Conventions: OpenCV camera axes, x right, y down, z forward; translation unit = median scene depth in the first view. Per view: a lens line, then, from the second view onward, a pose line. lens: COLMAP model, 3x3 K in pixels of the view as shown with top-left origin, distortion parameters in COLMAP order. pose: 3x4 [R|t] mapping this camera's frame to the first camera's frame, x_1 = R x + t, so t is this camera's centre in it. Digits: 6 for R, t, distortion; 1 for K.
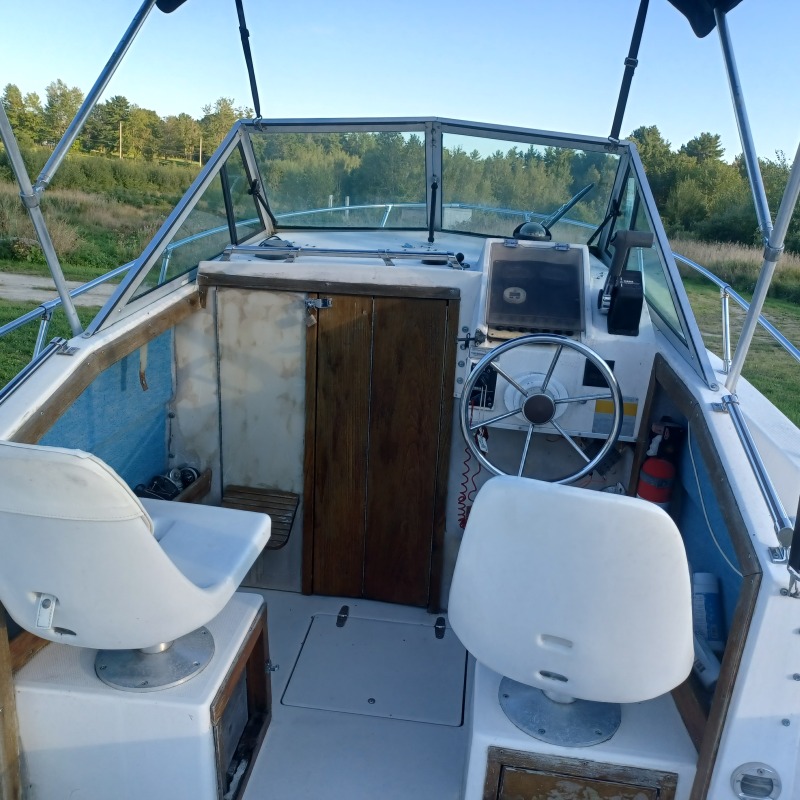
lens RADIAL K [[765.2, 0, 397.3], [0, 765.2, 383.2], [0, 0, 1]] dist [0.106800, -0.182386]
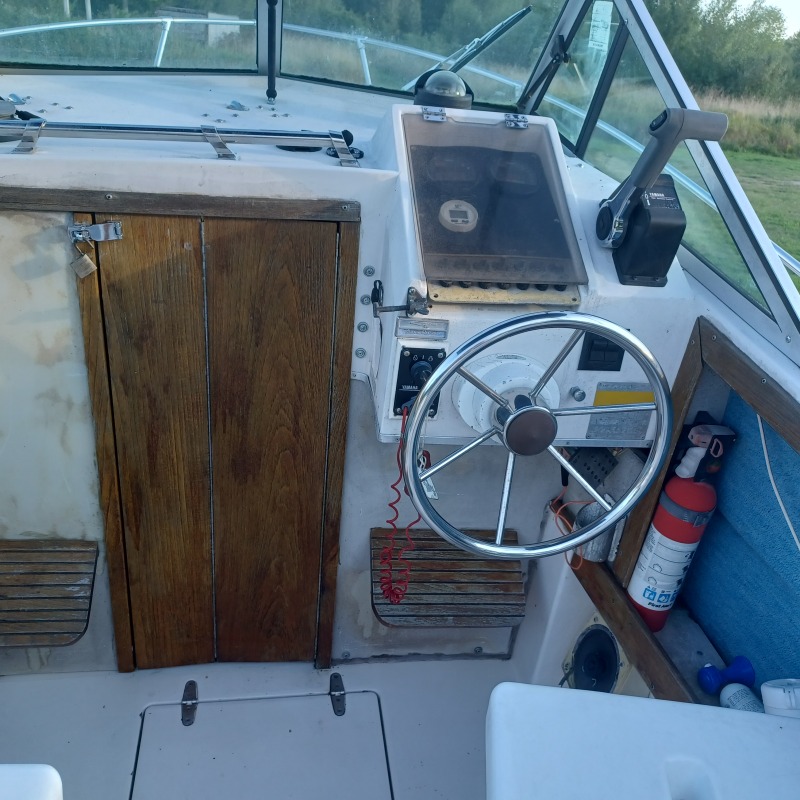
lens RADIAL K [[765.2, 0, 397.3], [0, 765.2, 383.2], [0, 0, 1]] dist [0.106800, -0.182386]
pose [[0.960618, -0.093269, 0.261751, -0.051077], [0.034793, 0.974944, 0.219710, -0.110585], [-0.275685, -0.201951, 0.939795, 0.404041]]
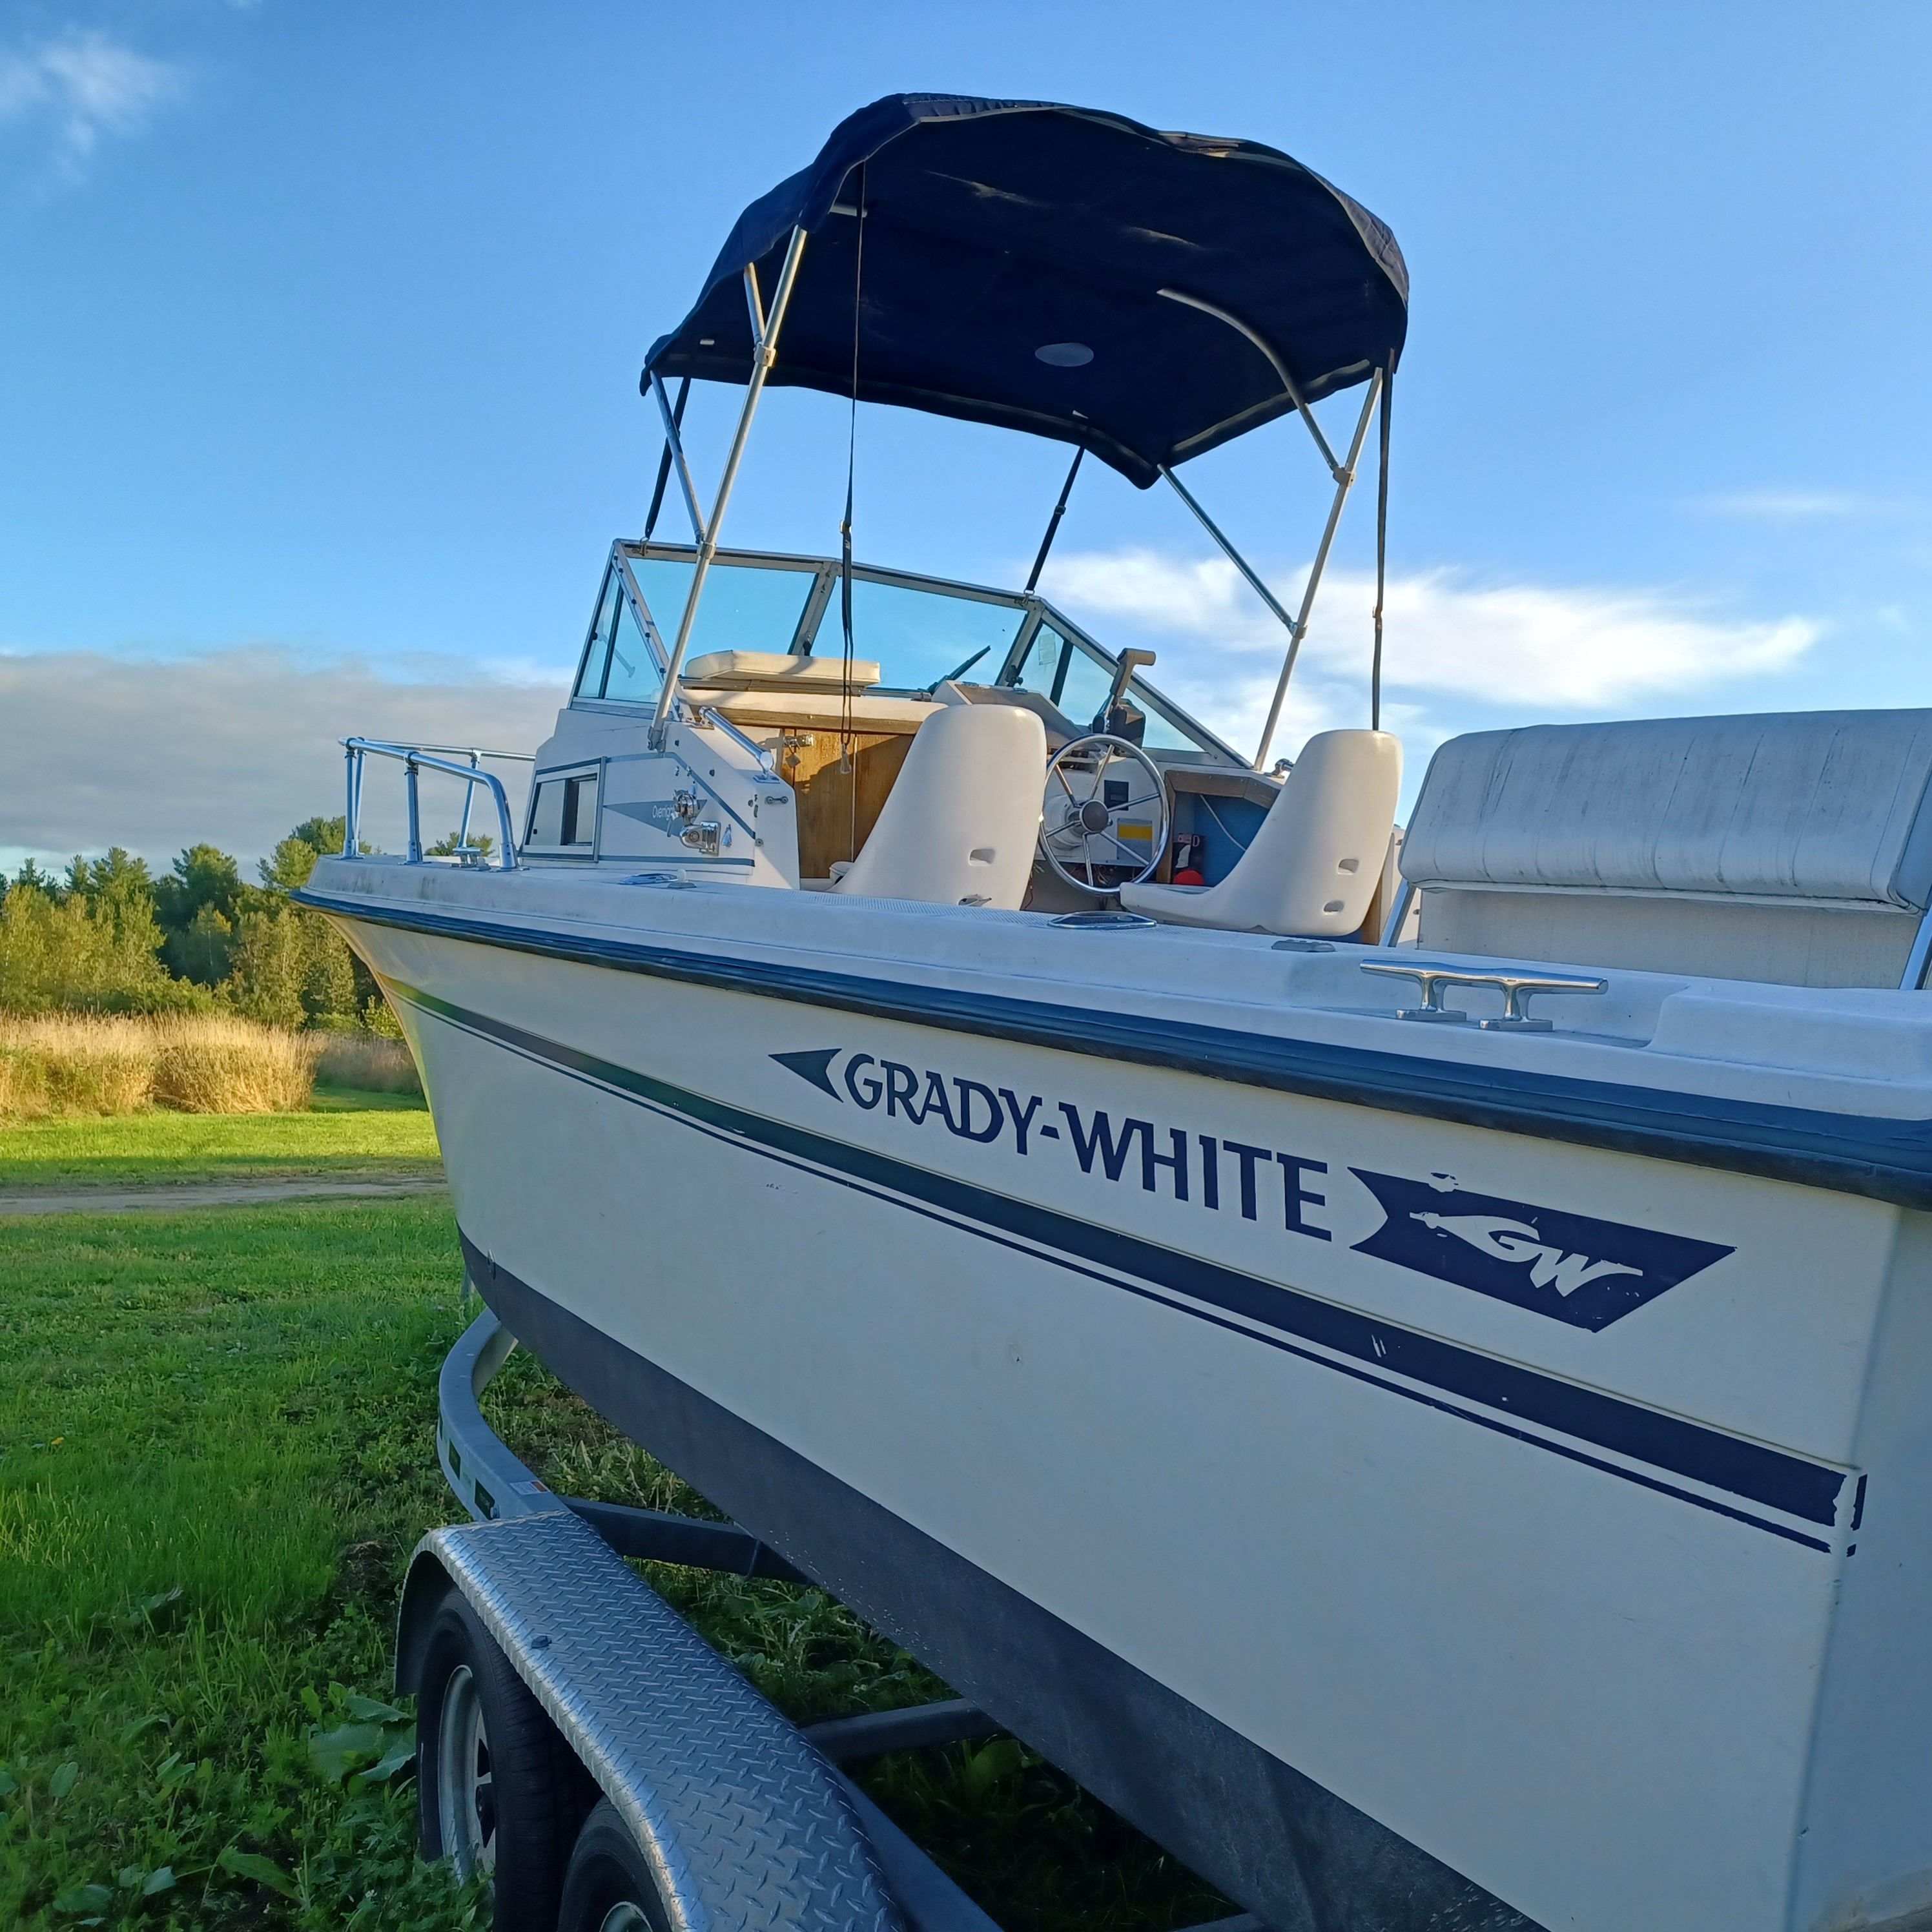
lens RADIAL K [[1847.9, 0, 959.4], [0, 1847.9, 925.5], [0, 0, 1]] dist [0.106800, -0.182386]
pose [[0.803667, -0.024965, 0.594555, -1.115220], [0.181198, 0.961942, -0.204536, 0.508207], [-0.566821, 0.272111, 0.777605, -0.565146]]
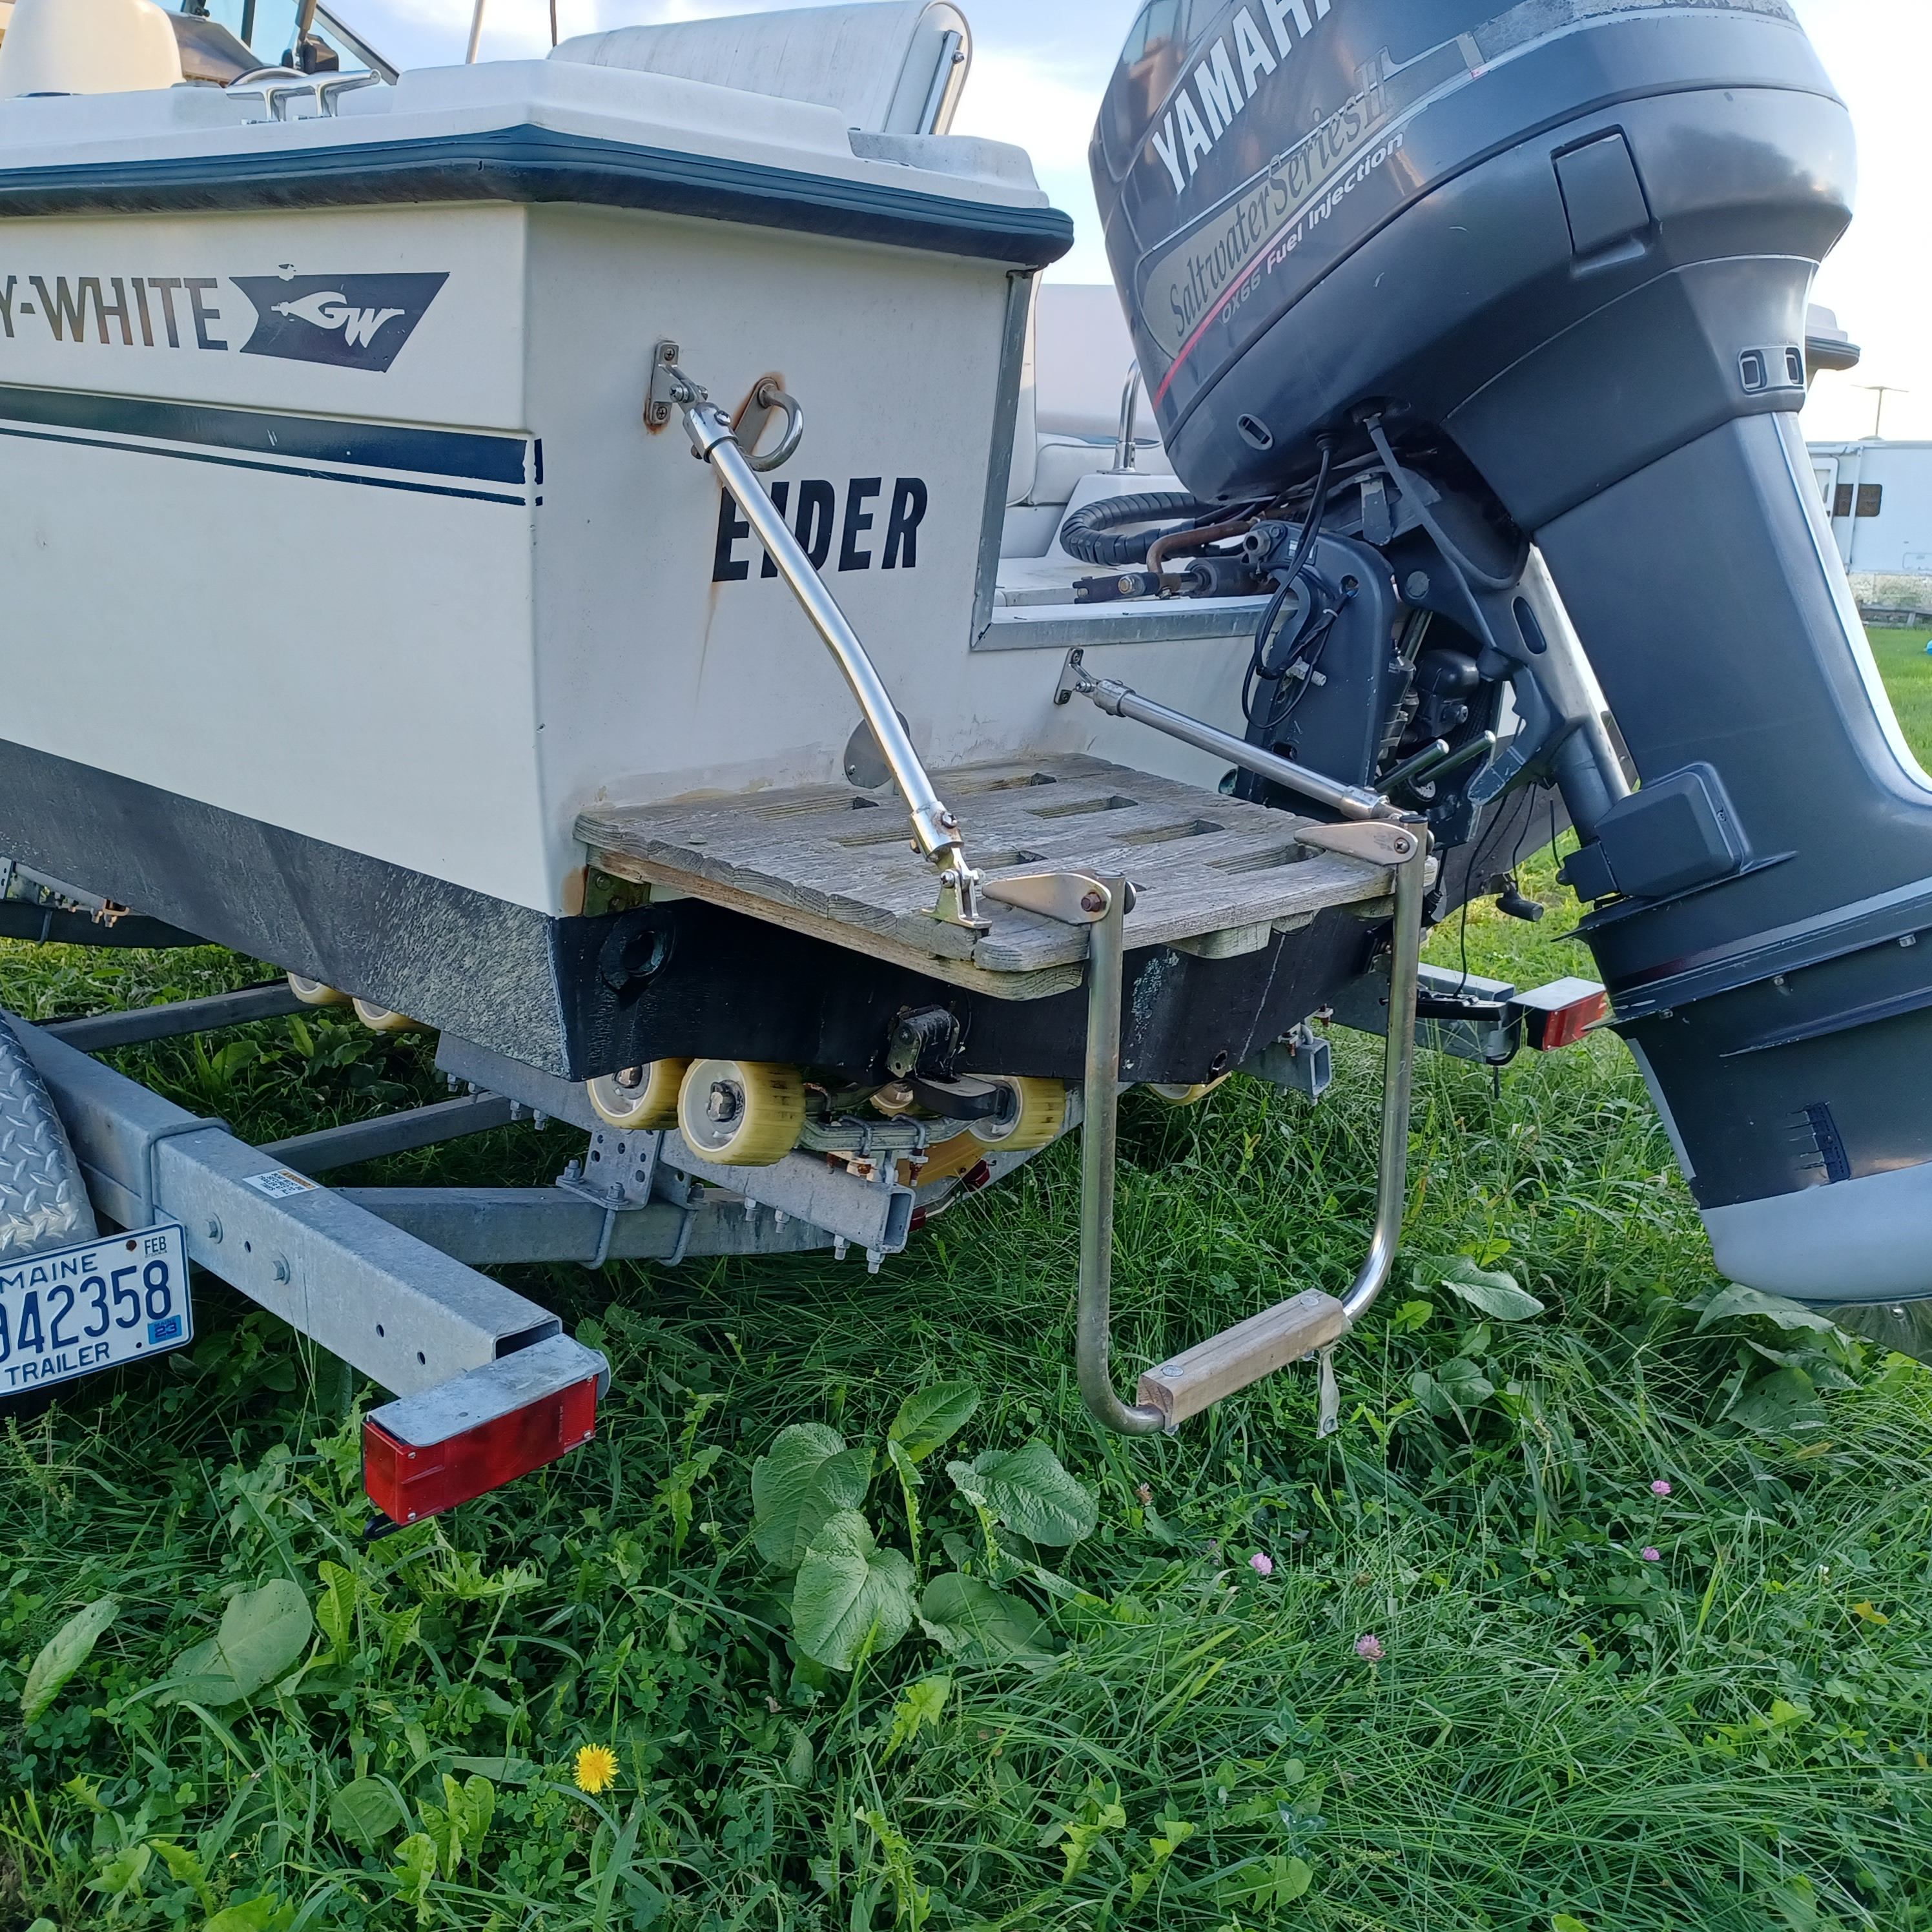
lens RADIAL K [[1847.9, 0, 959.4], [0, 1847.9, 925.5], [0, 0, 1]] dist [0.106800, -0.182386]
pose [[0.571404, -0.241404, 0.784361, -1.113649], [0.231795, 0.964316, 0.127927, 0.682419], [-0.787254, 0.108713, 0.606970, -0.755033]]
